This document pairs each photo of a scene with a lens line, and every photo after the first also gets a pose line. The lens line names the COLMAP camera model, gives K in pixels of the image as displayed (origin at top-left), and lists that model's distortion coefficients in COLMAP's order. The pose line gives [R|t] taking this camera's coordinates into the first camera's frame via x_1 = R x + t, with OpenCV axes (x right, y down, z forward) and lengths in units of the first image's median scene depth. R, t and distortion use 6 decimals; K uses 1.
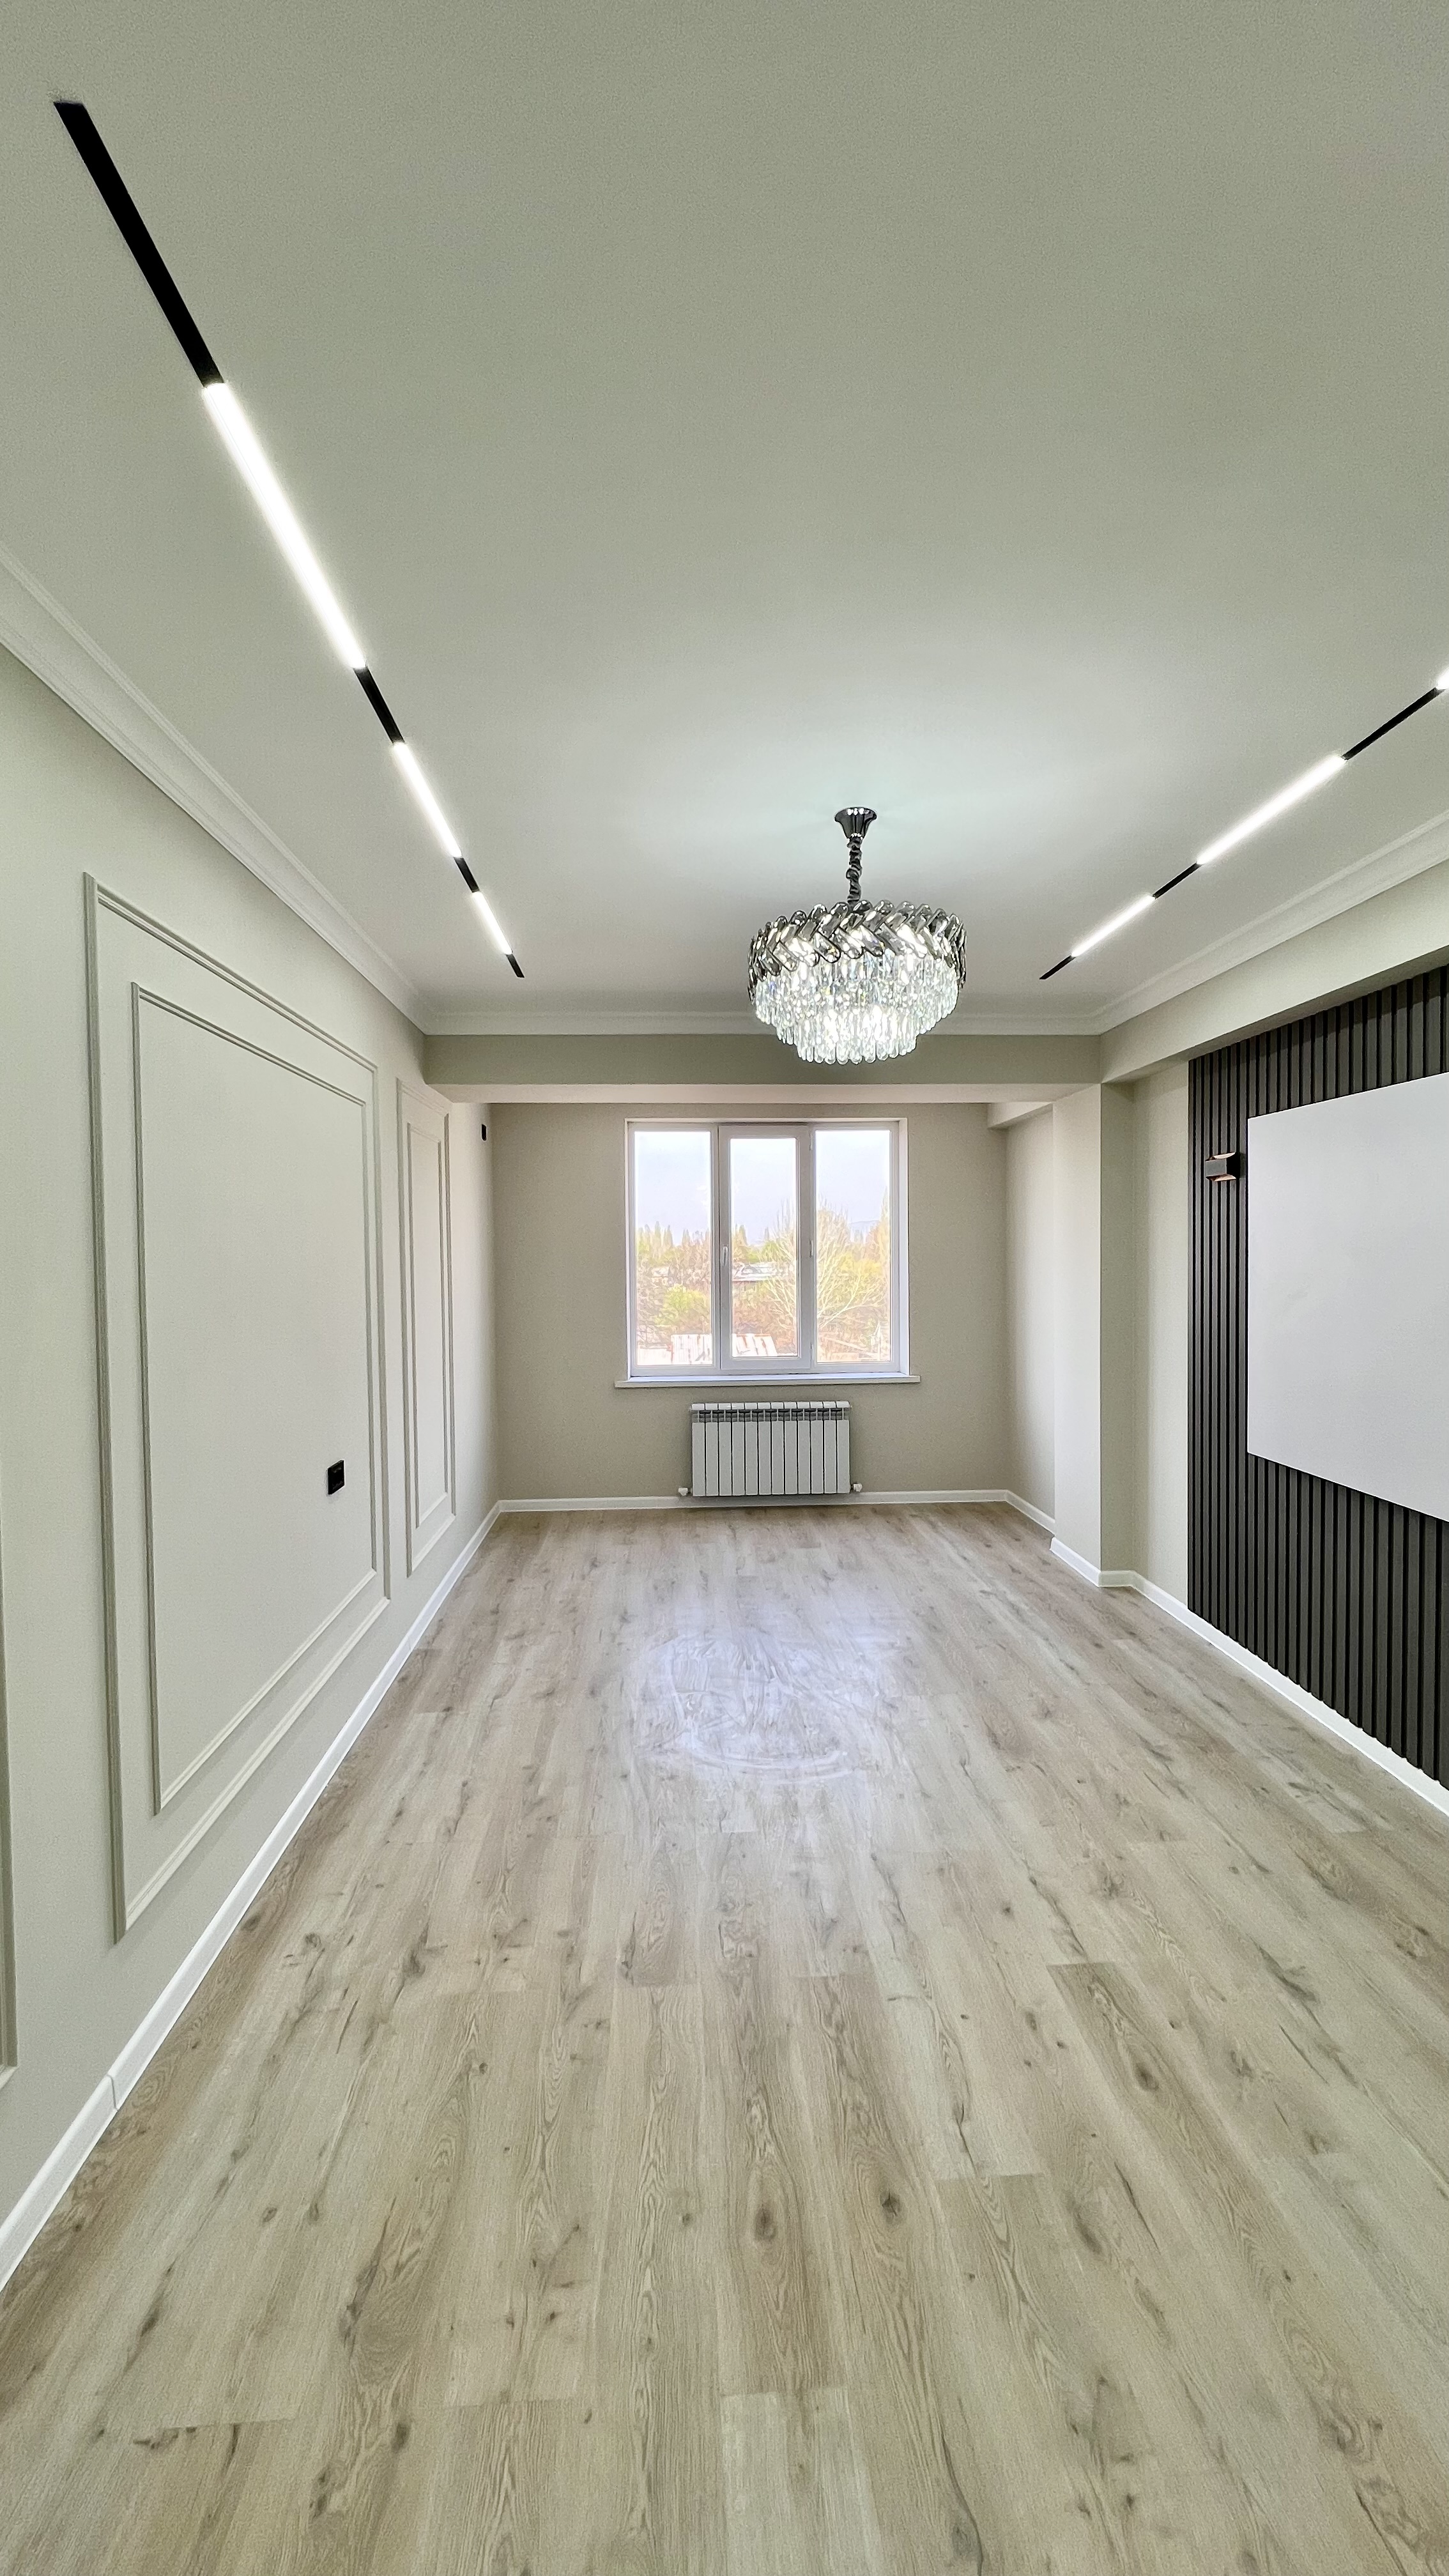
lens RADIAL K [[1026.4, 0, 729.0], [0, 1026.4, 1288.2], [0, 0, 1]] dist [-0.002572, 0.000869]
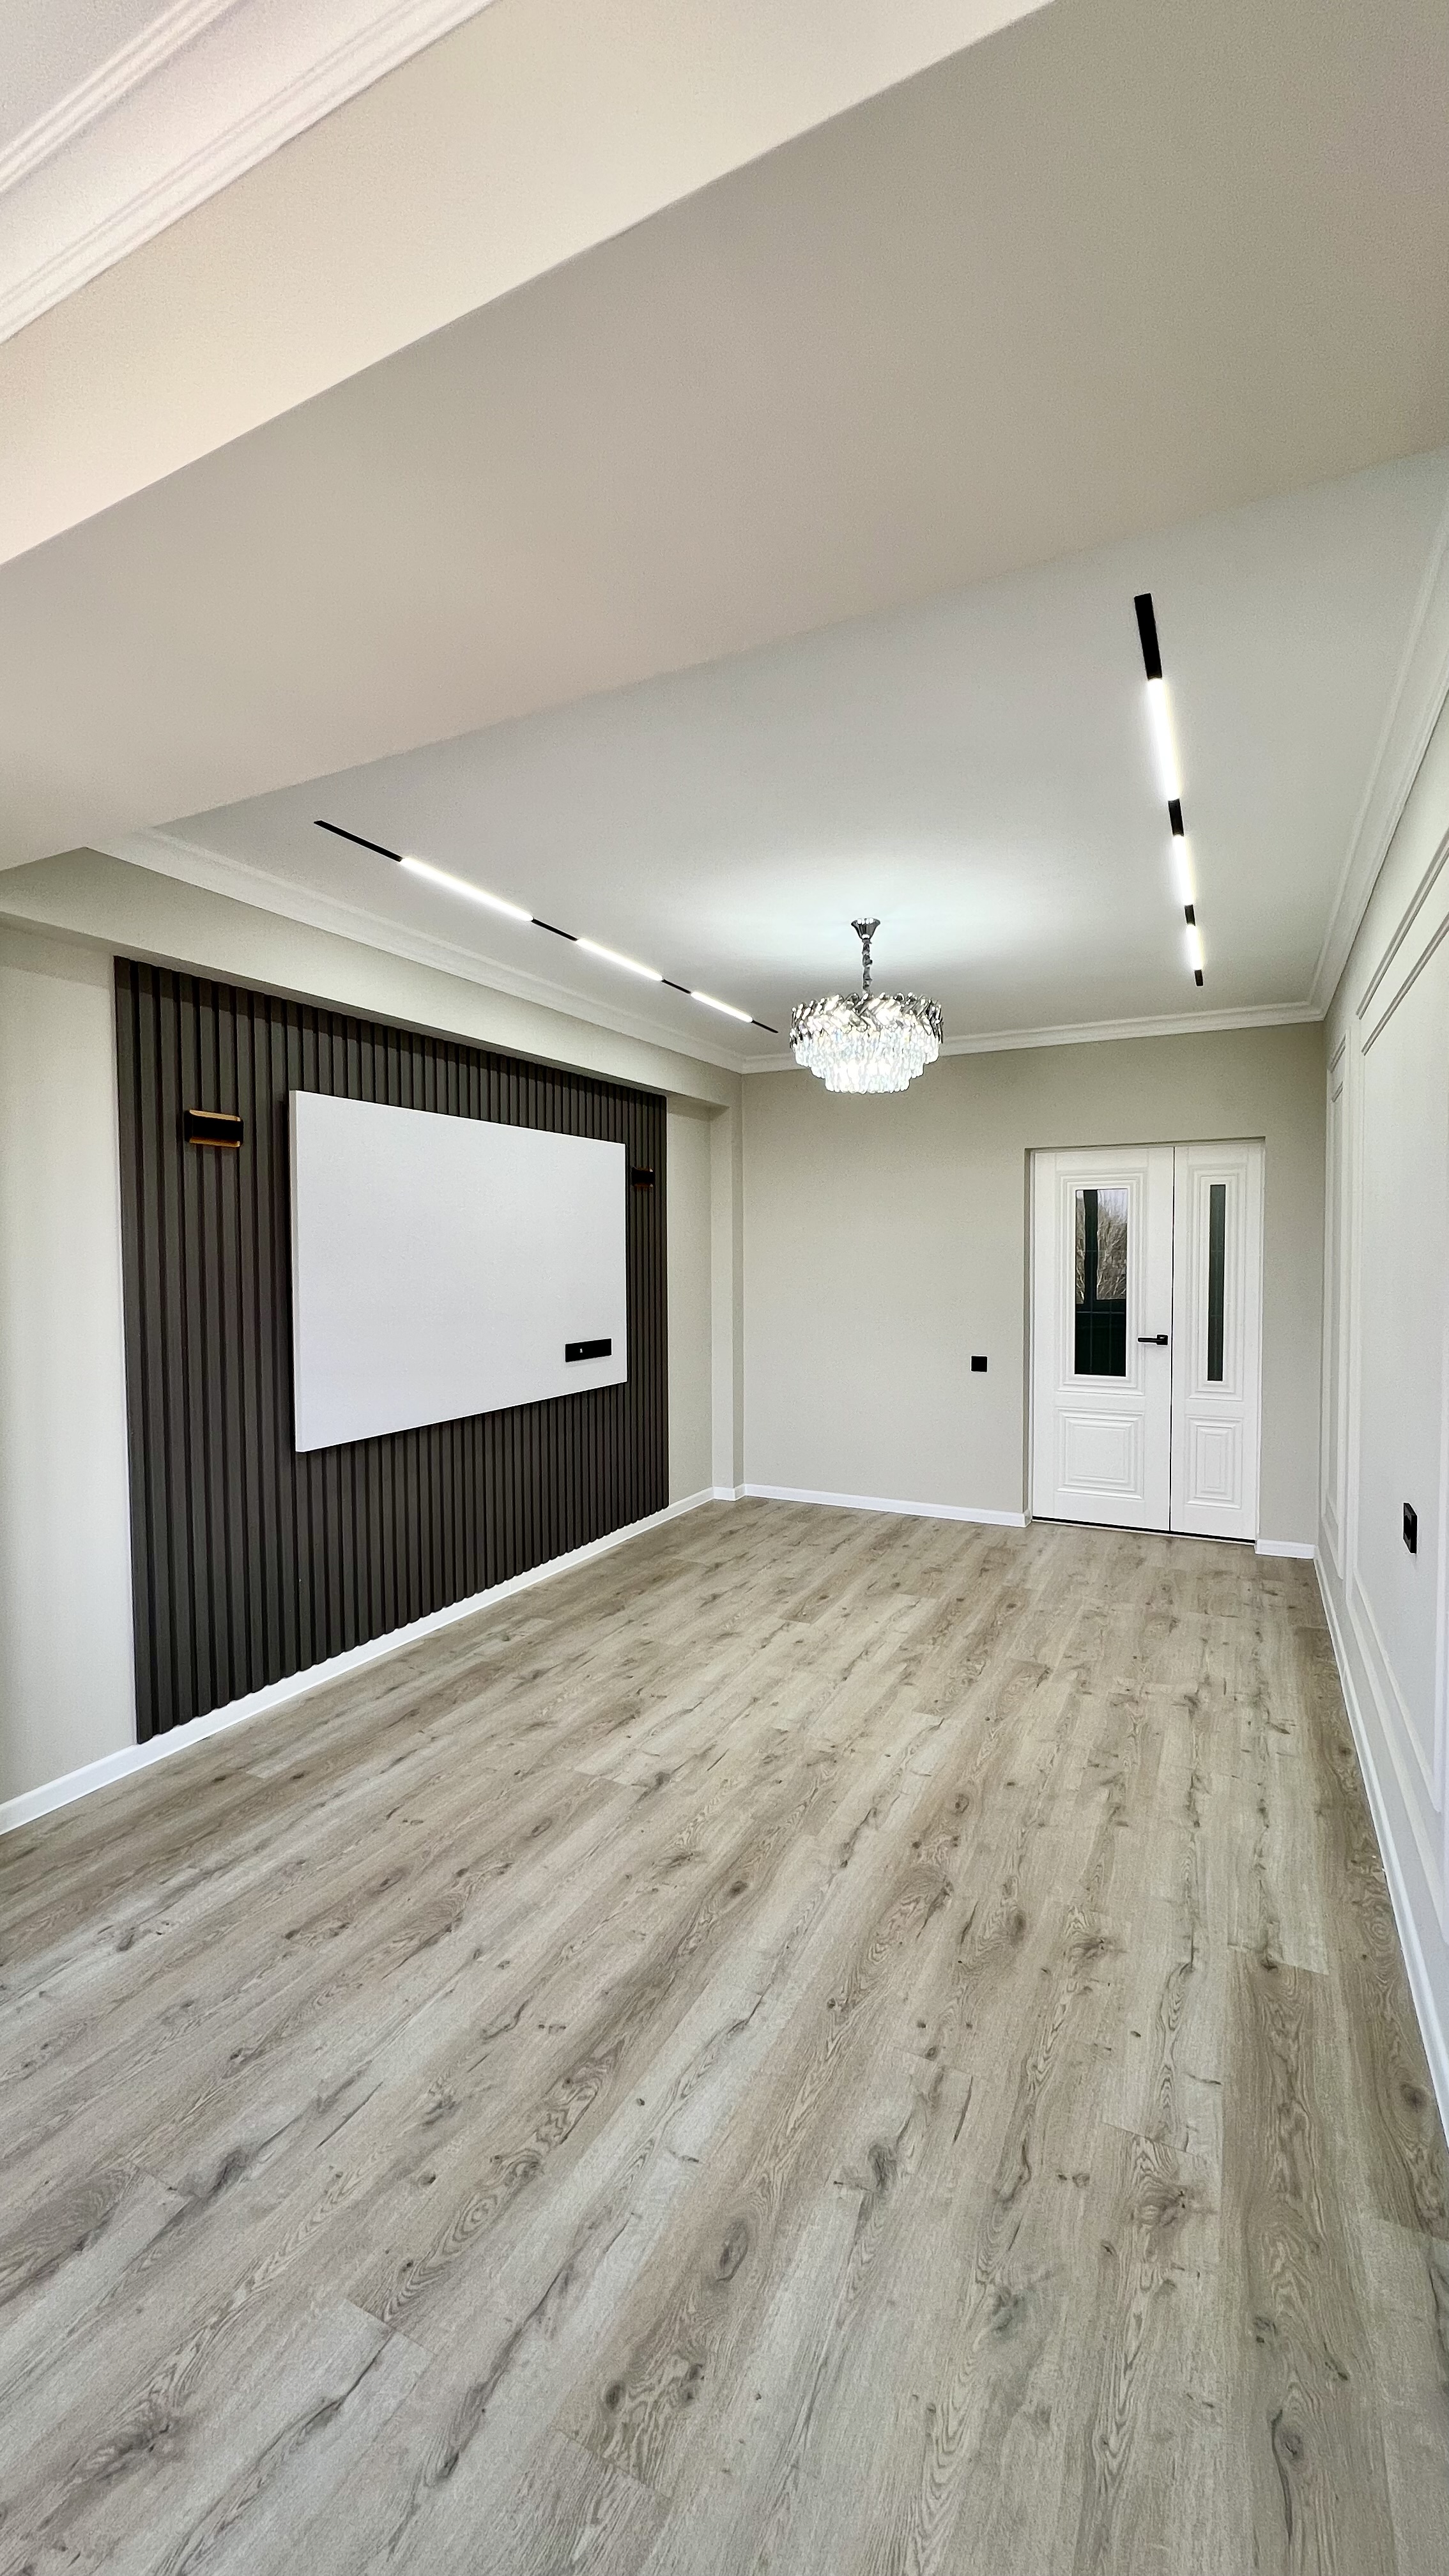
lens RADIAL K [[1026.4, 0, 732.2], [0, 1026.4, 1284.8], [0, 0, 1]] dist [-0.002572, 0.000869]
pose [[-0.867227, -0.002112, 0.497908, -0.388011], [0.031834, 0.997710, 0.059677, -0.043805], [-0.496894, 0.067604, -0.865174, 2.139047]]
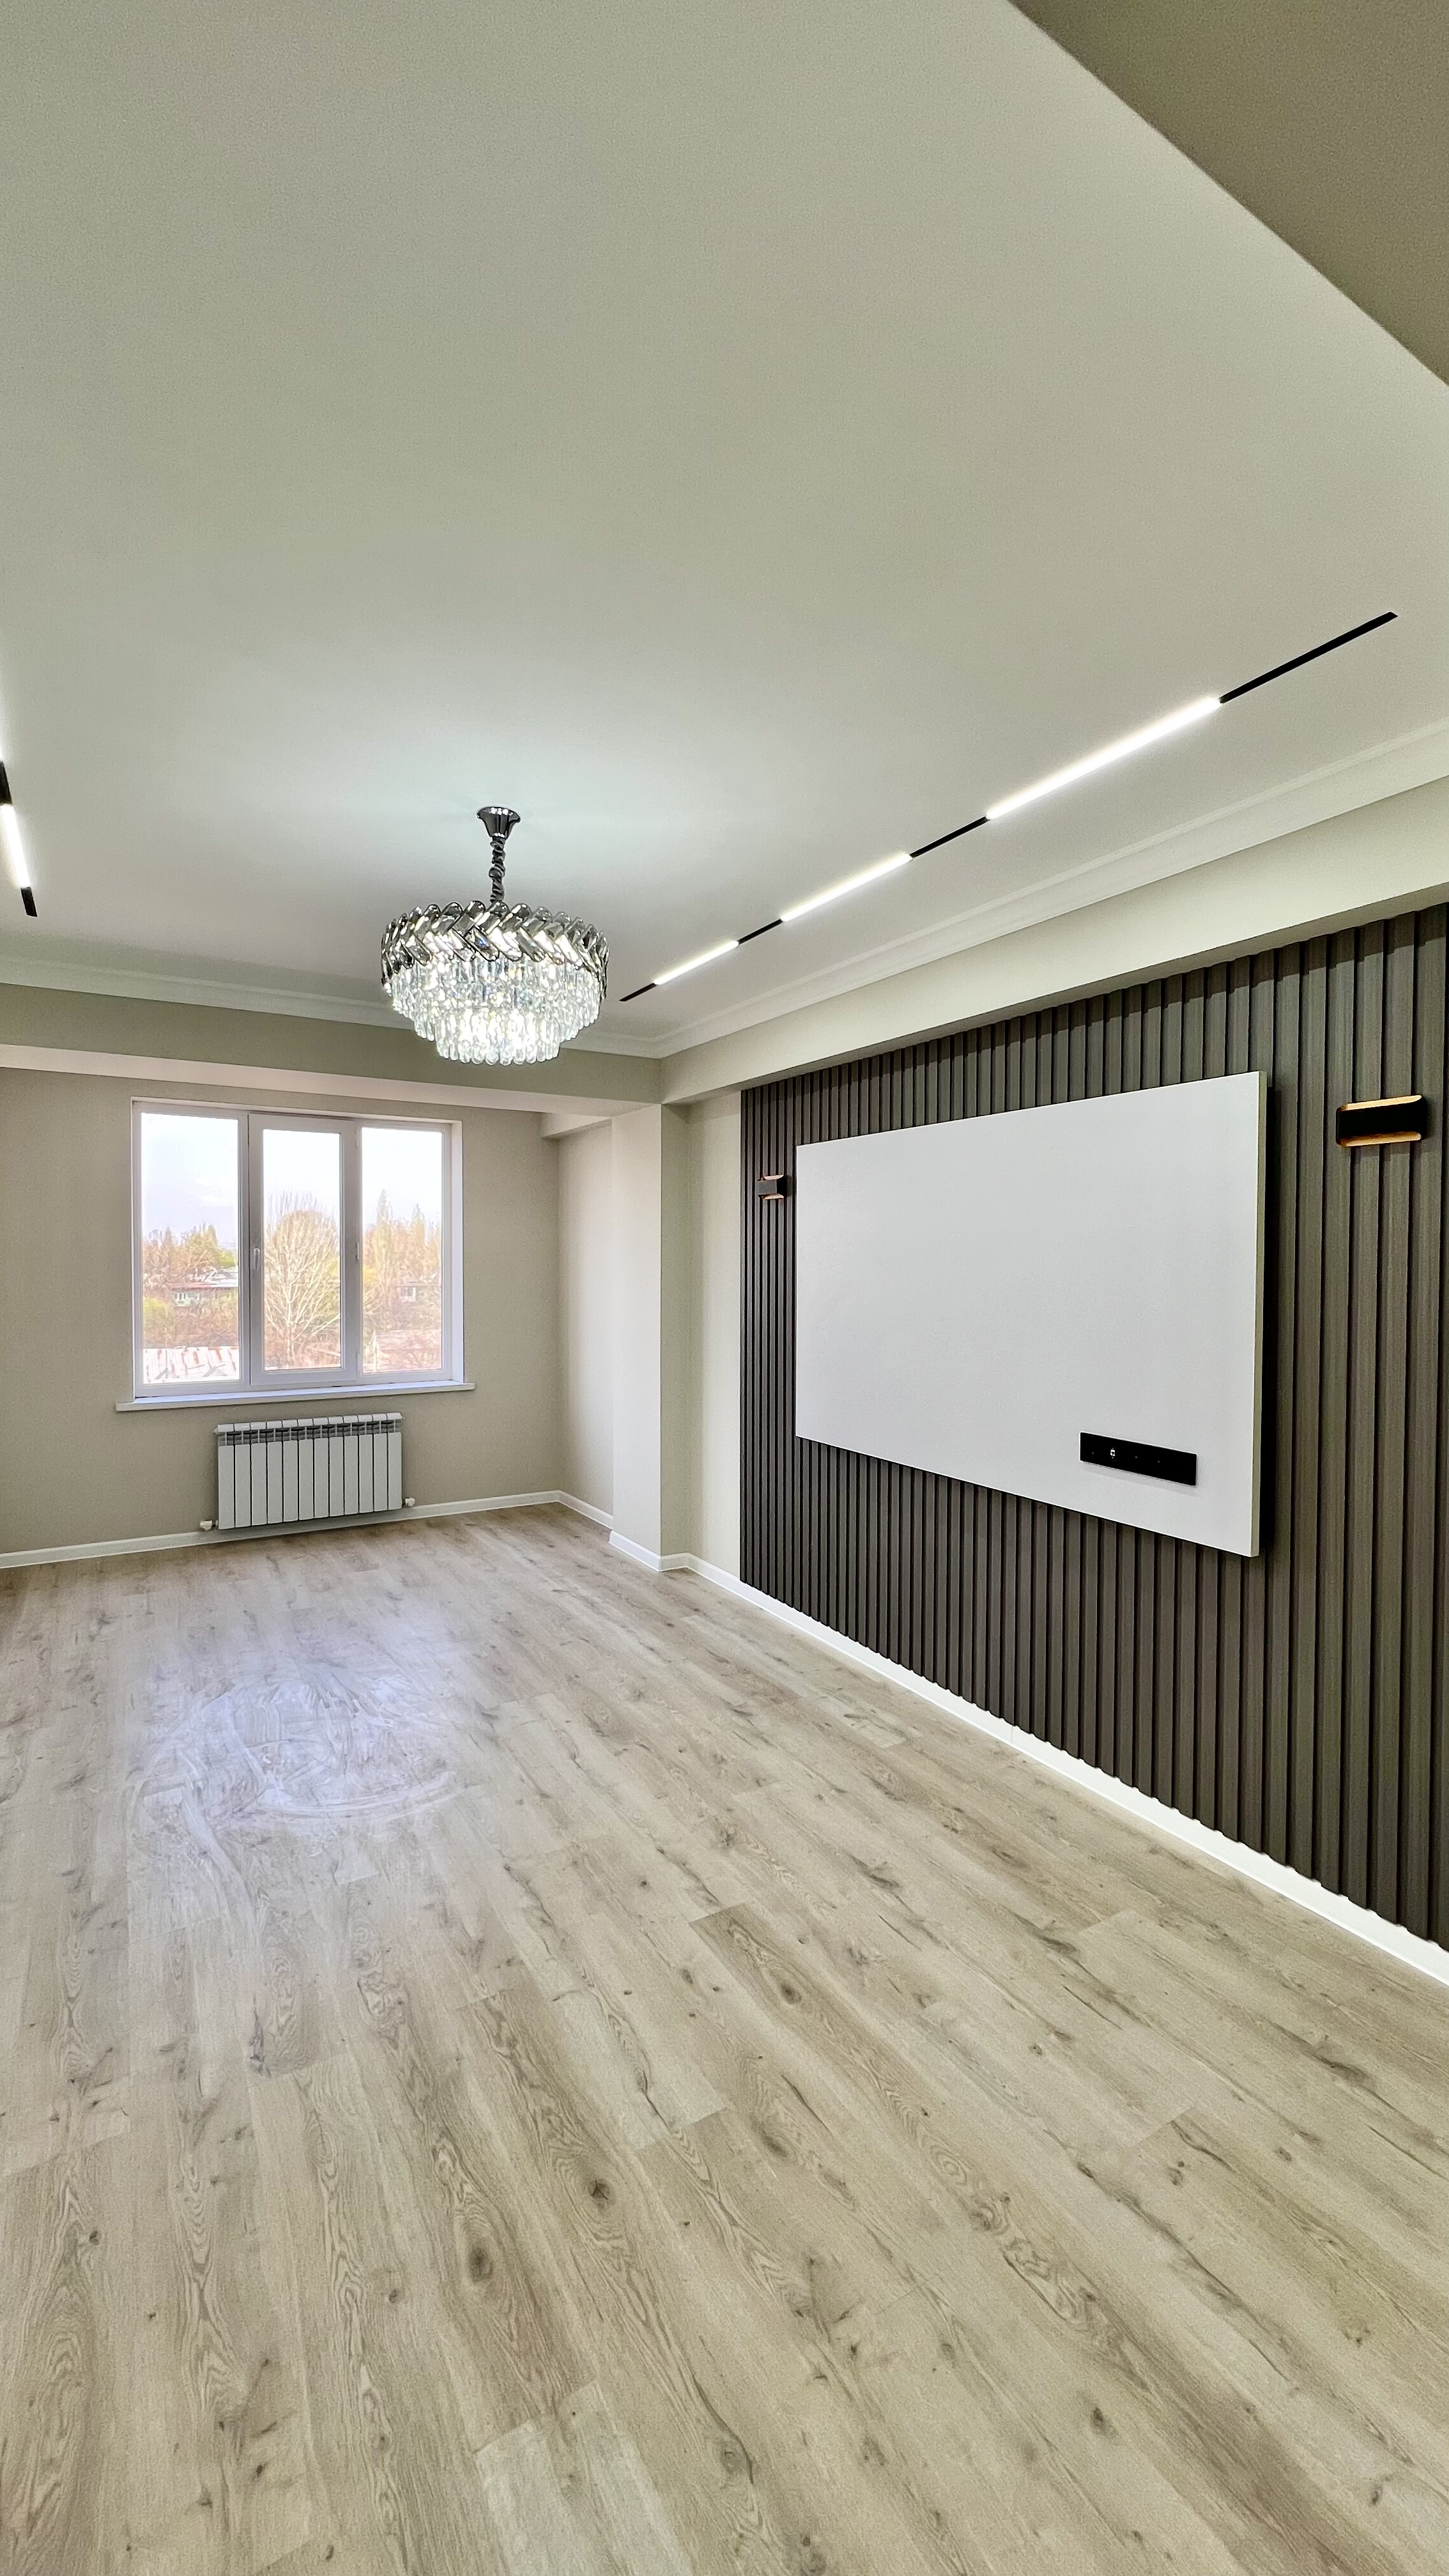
lens RADIAL K [[1026.4, 0, 731.2], [0, 1026.4, 1286.1], [0, 0, 1]] dist [-0.002572, 0.000869]
pose [[0.886099, 0.001799, 0.463493, -0.122902], [0.002368, 0.999962, -0.008408, 0.002521], [-0.463490, 0.008548, 0.886061, 0.018513]]
